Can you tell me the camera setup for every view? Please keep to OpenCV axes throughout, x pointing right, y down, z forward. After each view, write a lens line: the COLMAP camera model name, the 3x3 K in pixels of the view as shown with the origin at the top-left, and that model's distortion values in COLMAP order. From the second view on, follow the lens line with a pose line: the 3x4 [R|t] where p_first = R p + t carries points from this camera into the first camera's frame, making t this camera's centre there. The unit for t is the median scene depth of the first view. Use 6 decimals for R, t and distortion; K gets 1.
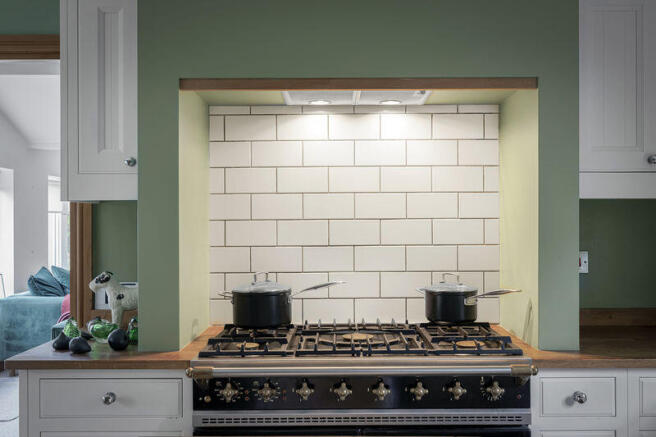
lens RADIAL K [[629.0, 0, 334.9], [0, 629.0, 222.5], [0, 0, 1]] dist [0.014261, 0.000000]
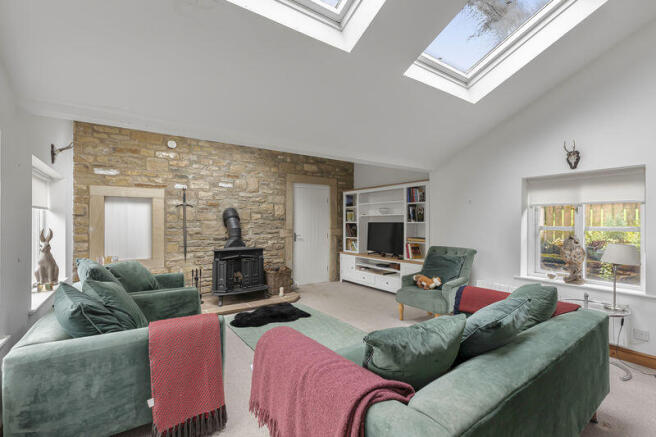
lens RADIAL K [[292.4, 0, 326.2], [0, 292.4, 220.7], [0, 0, 1]] dist [0.004793, 0.000026]
pose [[0.816066, 0.005772, 0.577930, -1.022908], [-0.002954, 0.999979, -0.005815, 0.010039], [-0.577952, 0.003039, 0.816065, 1.429156]]
